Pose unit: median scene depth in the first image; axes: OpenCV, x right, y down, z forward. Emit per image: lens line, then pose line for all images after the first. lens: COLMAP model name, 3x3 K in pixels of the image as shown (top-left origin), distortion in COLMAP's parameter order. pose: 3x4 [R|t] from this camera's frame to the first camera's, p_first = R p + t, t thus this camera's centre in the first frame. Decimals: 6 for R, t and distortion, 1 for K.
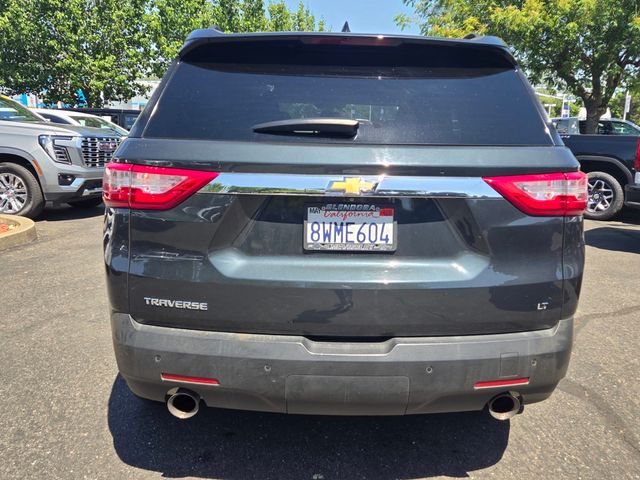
lens RADIAL K [[434.5, 0, 332.9], [0, 434.5, 222.7], [0, 0, 1]] dist [0.004128, 0.001504]
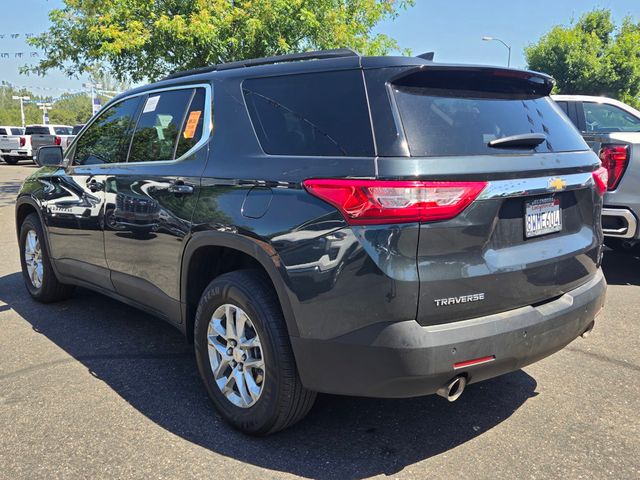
lens RADIAL K [[418.4, 0, 322.1], [0, 418.4, 231.5], [0, 0, 1]] dist [0.003019, 0.002030]
pose [[0.867244, -0.128619, 0.480983, -1.155697], [0.131040, 0.990961, 0.028717, -0.067652], [-0.480329, 0.038123, 0.876259, 0.201381]]
